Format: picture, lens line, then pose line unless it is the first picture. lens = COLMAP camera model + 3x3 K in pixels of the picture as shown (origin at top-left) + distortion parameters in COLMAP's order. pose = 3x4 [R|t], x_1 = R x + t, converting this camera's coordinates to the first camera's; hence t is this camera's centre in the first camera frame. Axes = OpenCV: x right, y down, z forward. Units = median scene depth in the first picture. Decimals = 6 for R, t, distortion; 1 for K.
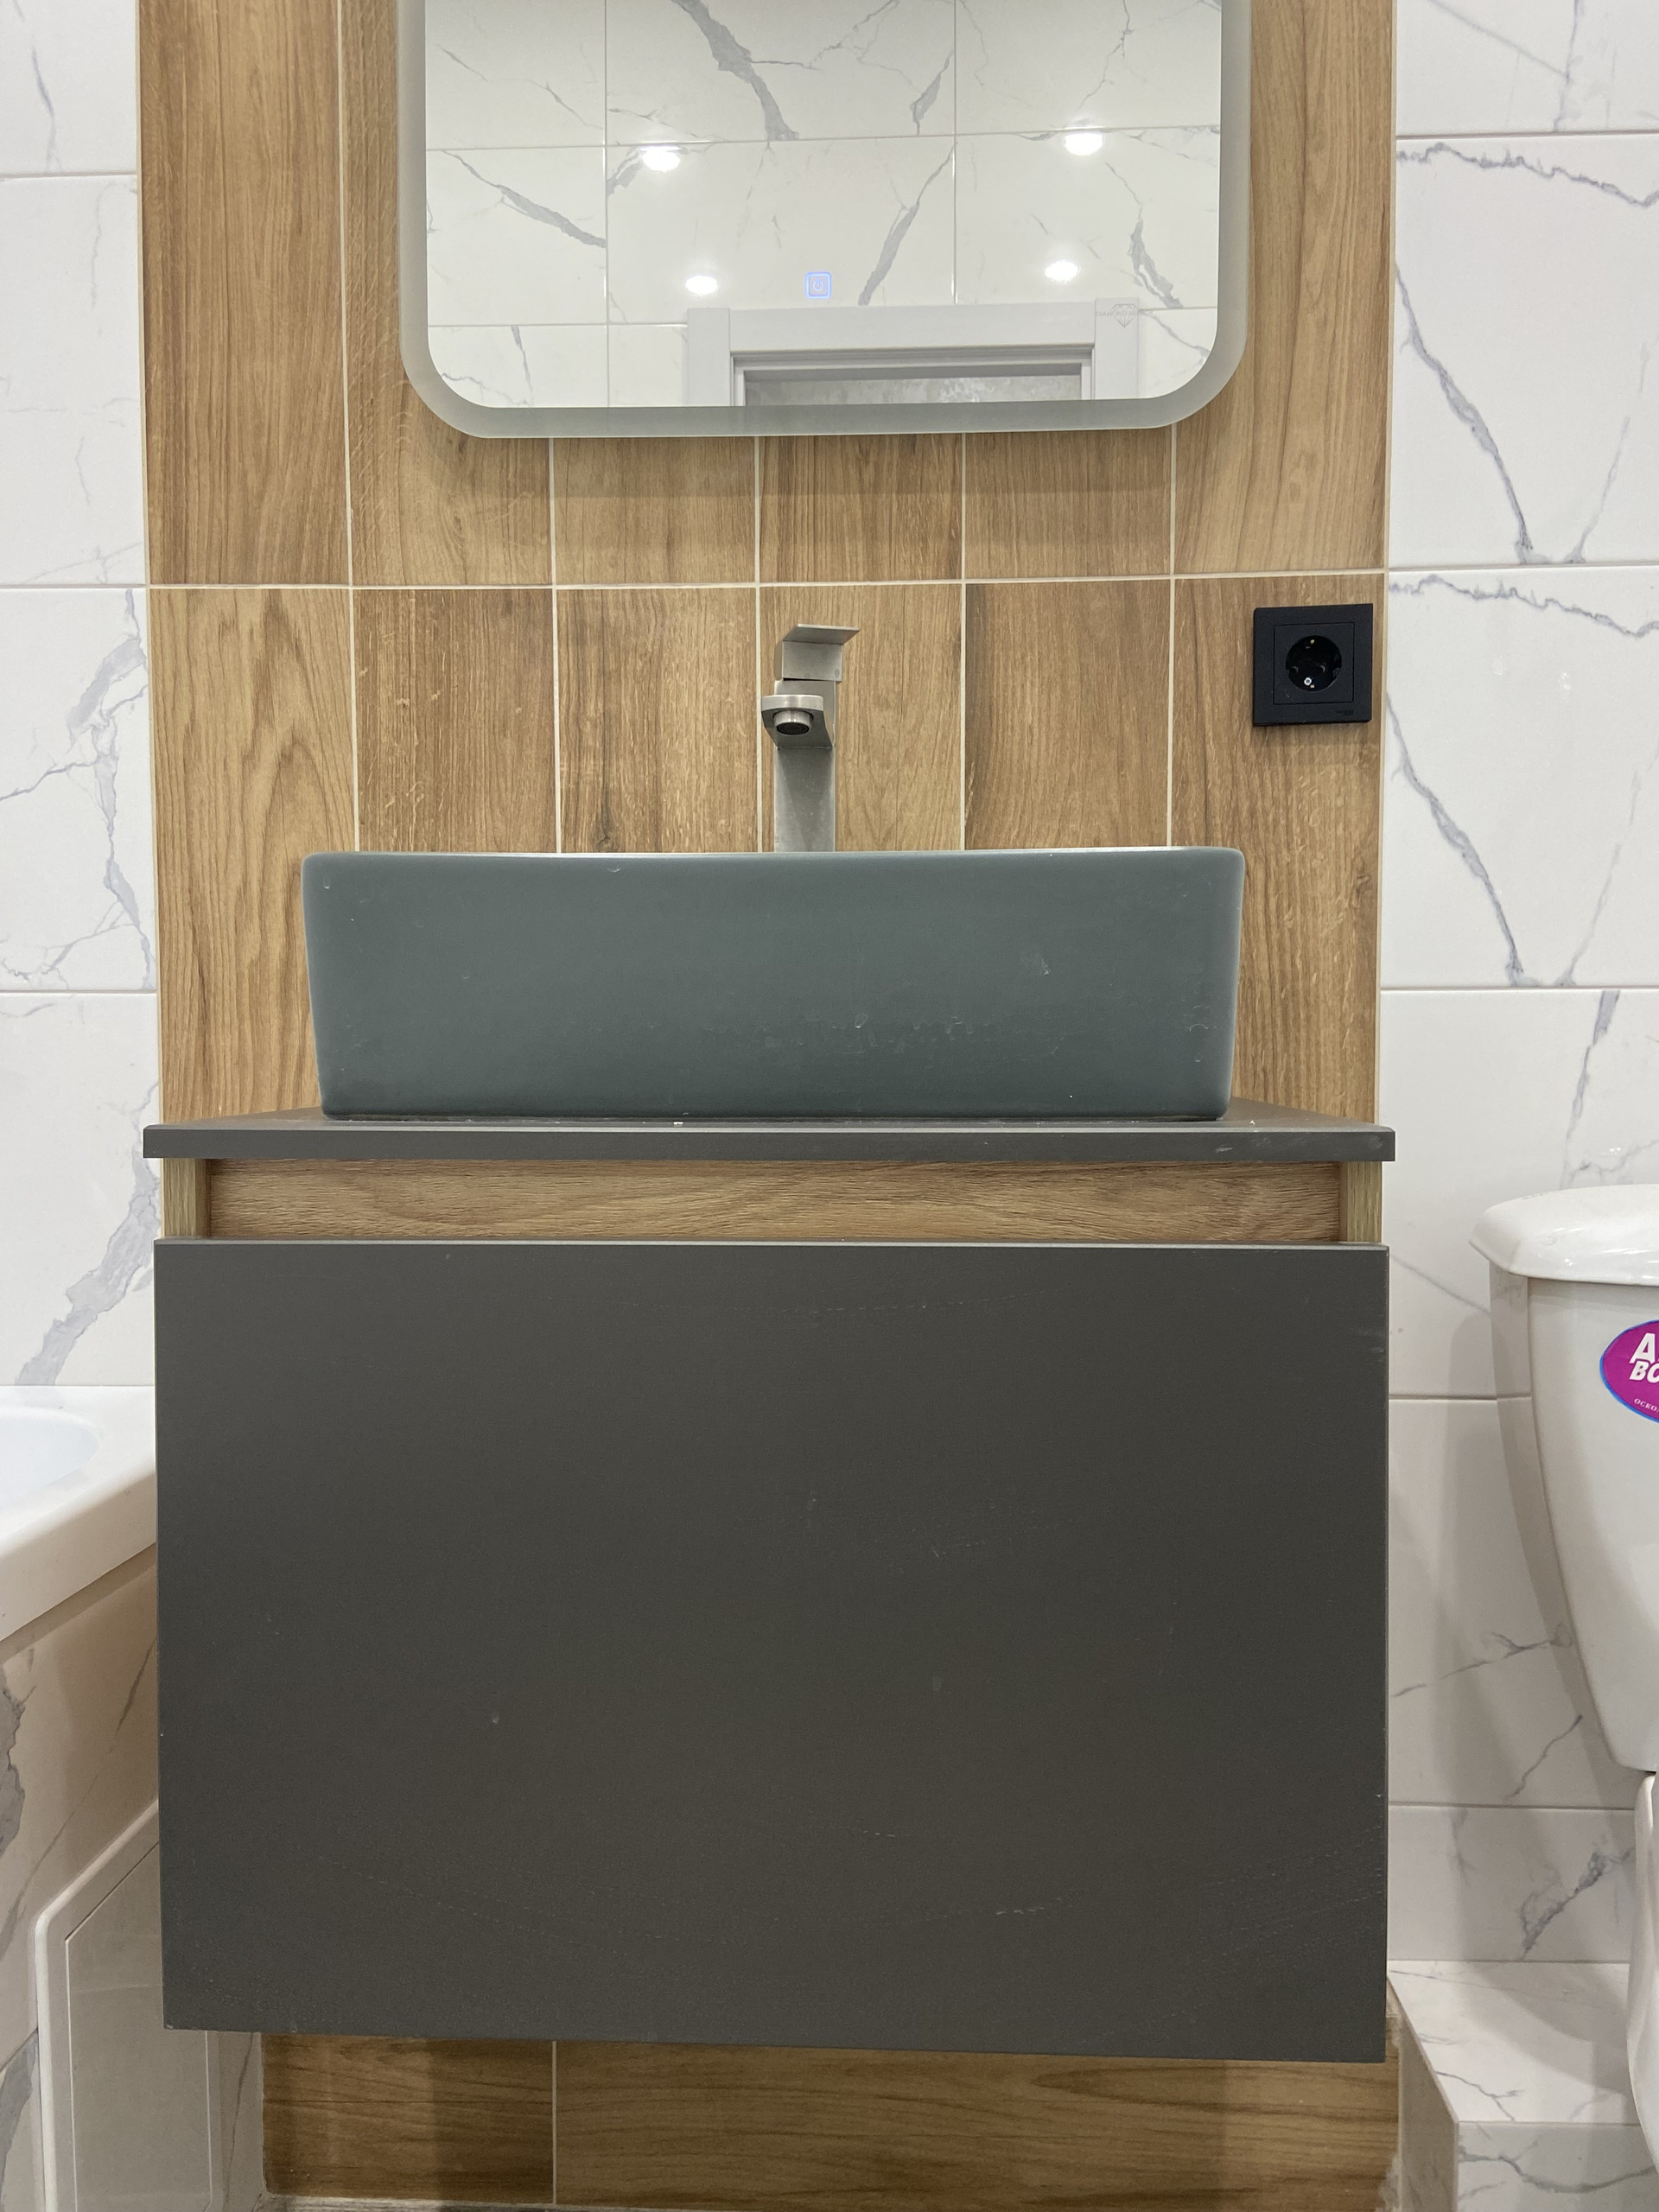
lens RADIAL K [[1672.4, 0, 859.6], [0, 1672.4, 1106.7], [0, 0, 1]] dist [0.111383, -0.141008]
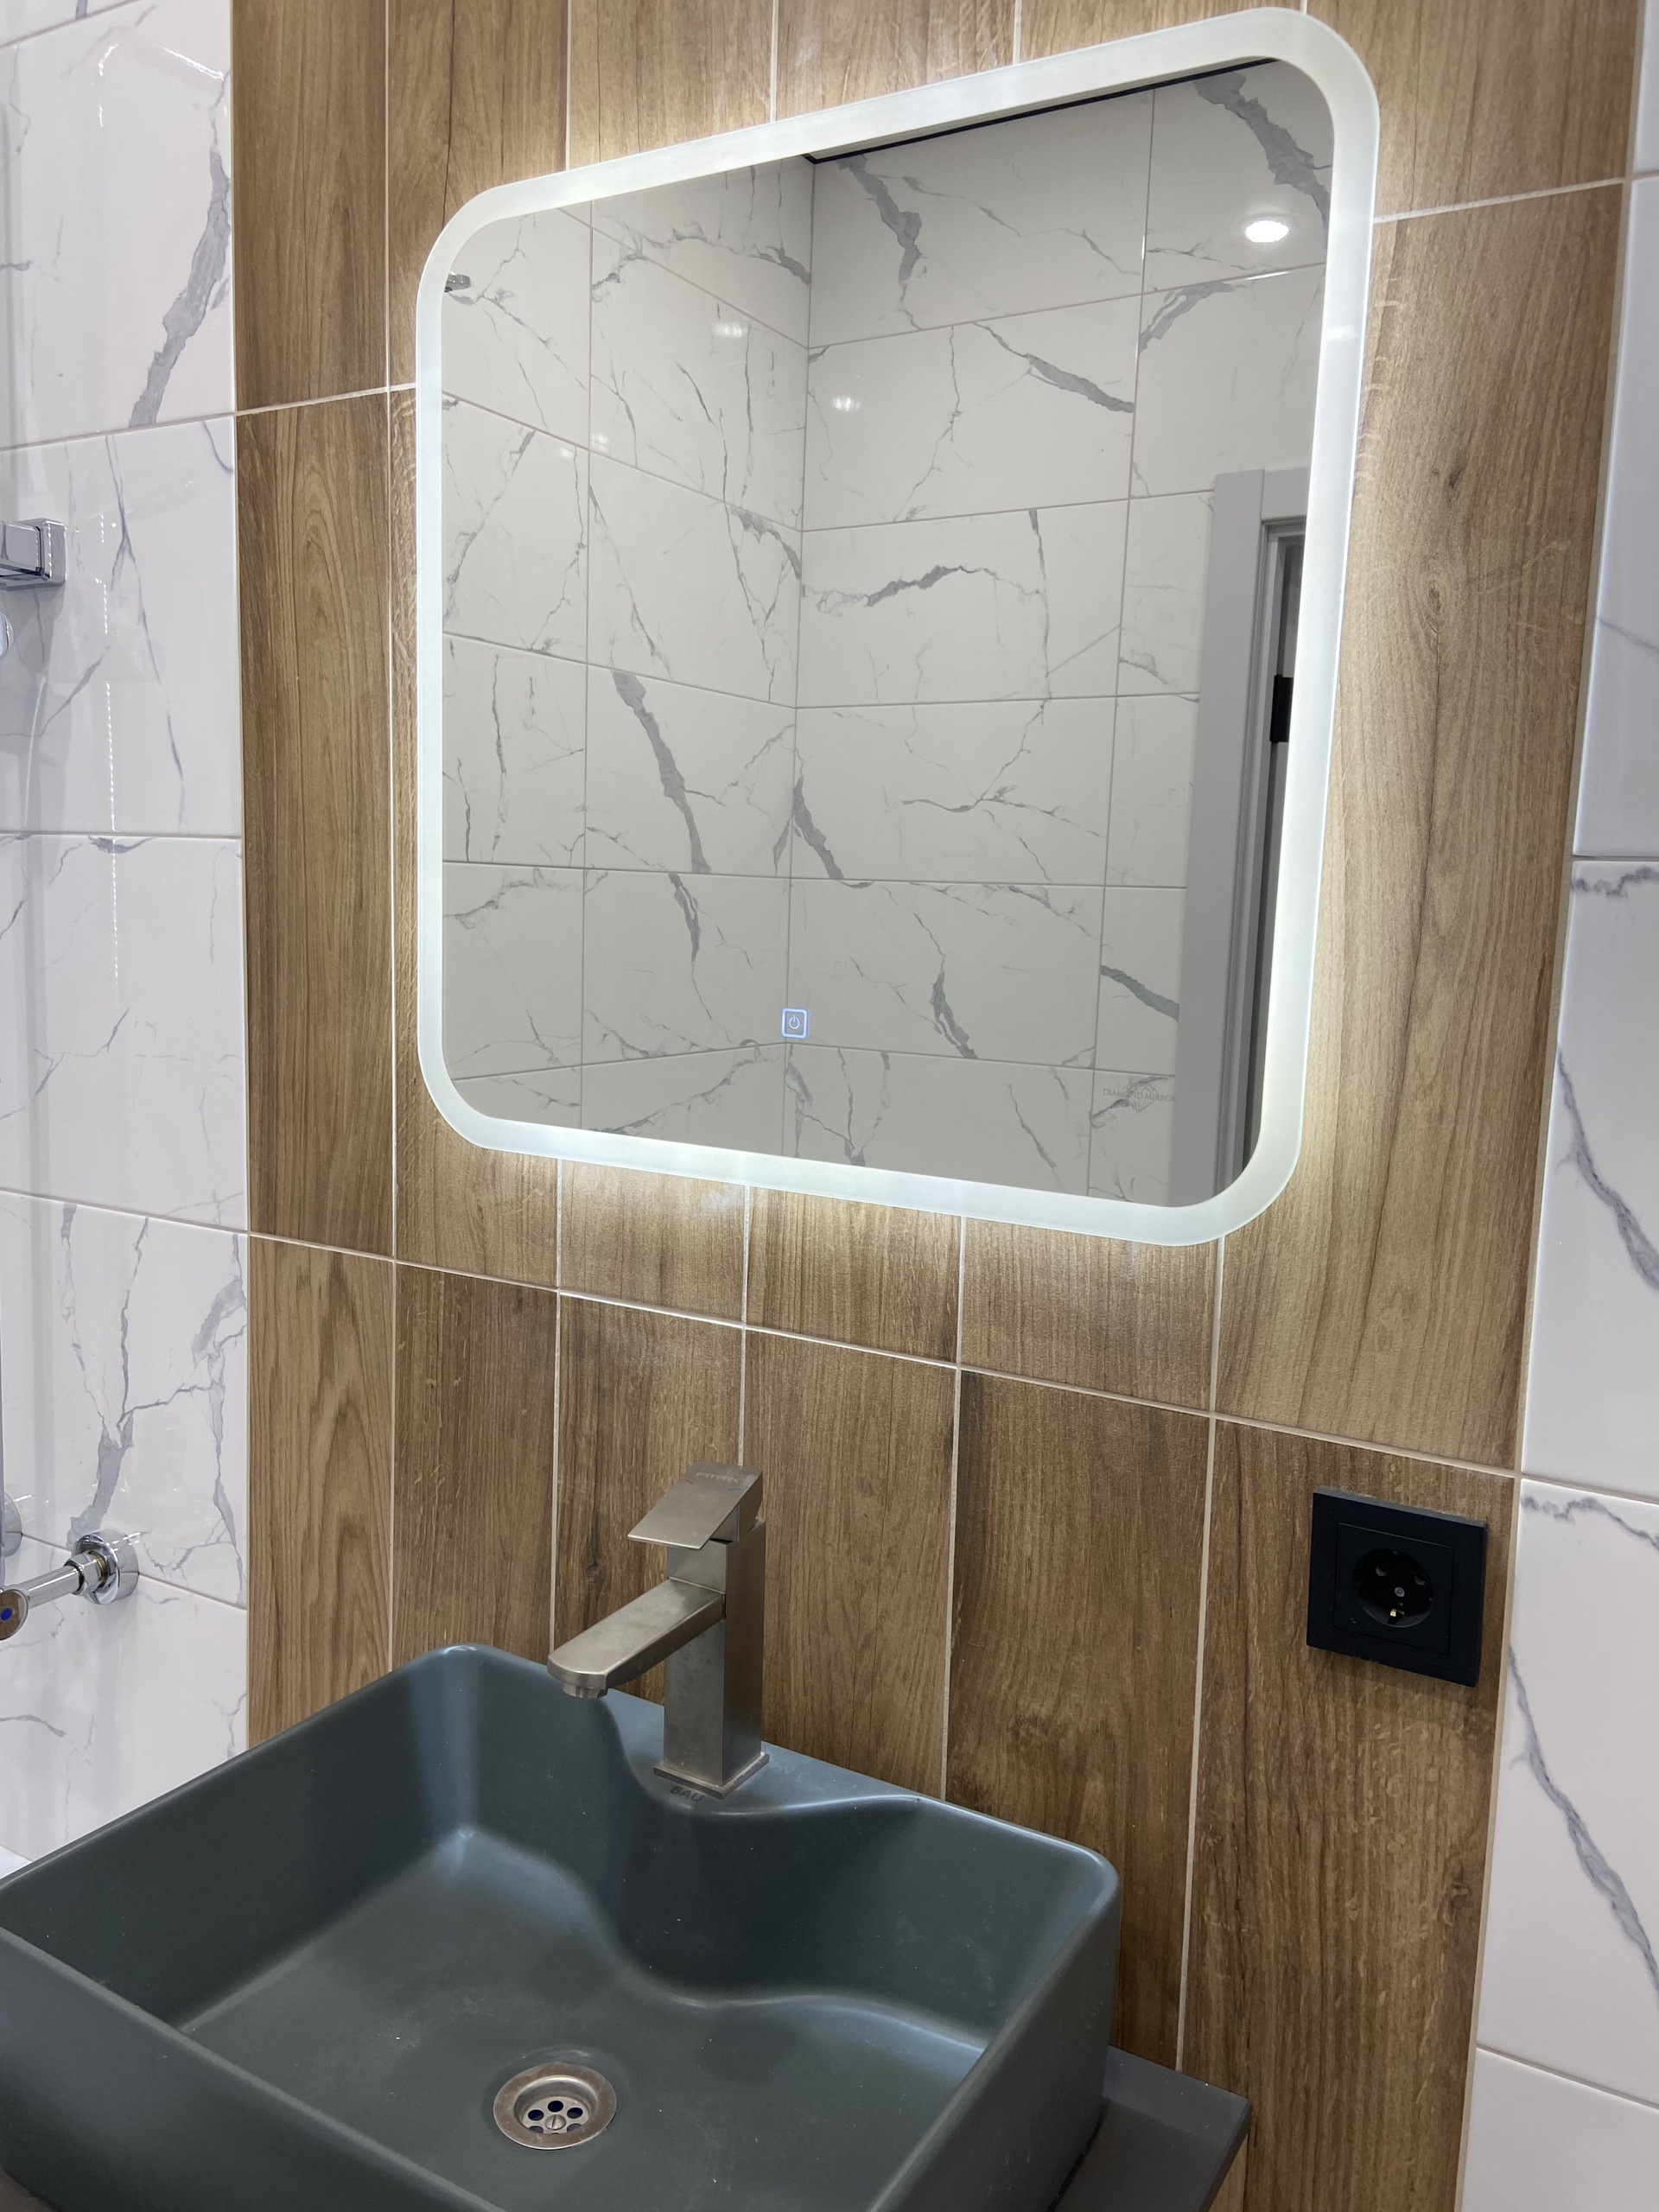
lens RADIAL K [[1672.4, 0, 815.0], [0, 1672.4, 1088.3], [0, 0, 1]] dist [0.111383, -0.141008]
pose [[0.878432, 0.086510, -0.469972, 0.362652], [-0.052741, 0.995020, 0.084578, -0.503011], [0.474949, -0.049509, 0.878620, 0.270072]]
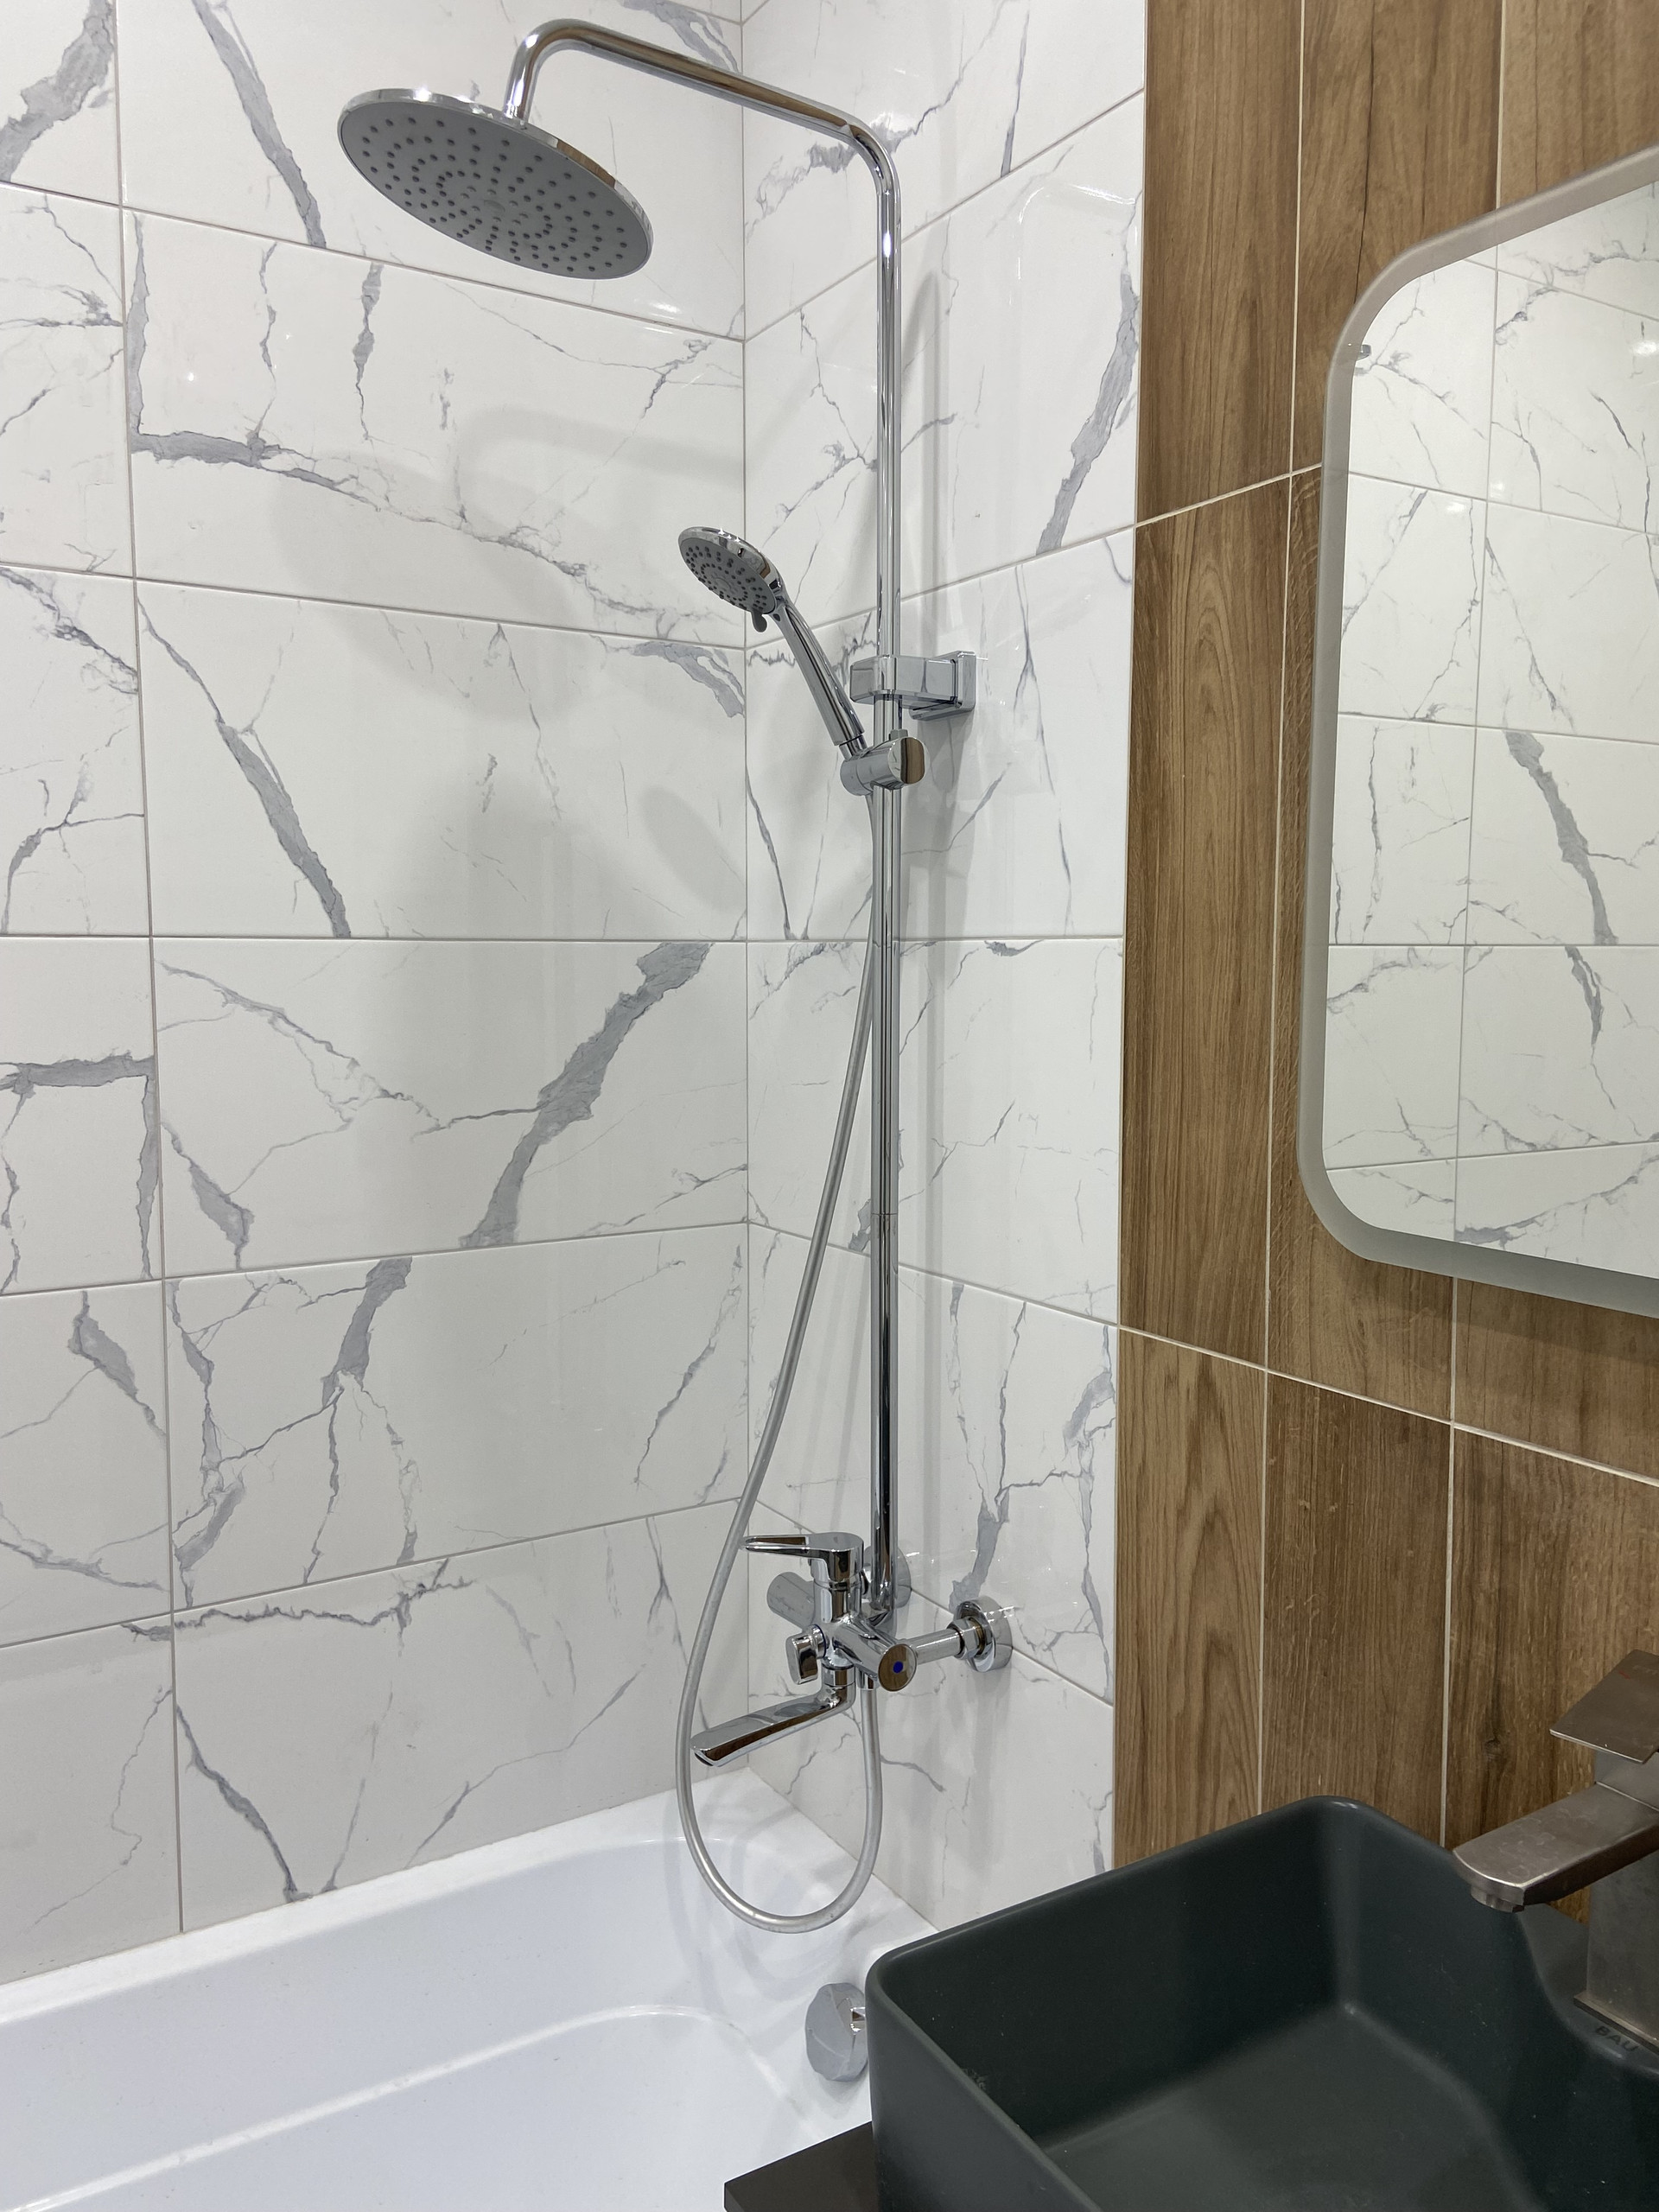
lens RADIAL K [[1672.4, 0, 809.9], [0, 1672.4, 1096.5], [0, 0, 1]] dist [0.111383, -0.141008]
pose [[0.546256, 0.074792, -0.834272, 0.329432], [-0.036596, 0.997186, 0.065435, -0.511172], [0.836818, -0.005213, 0.547456, 0.284472]]
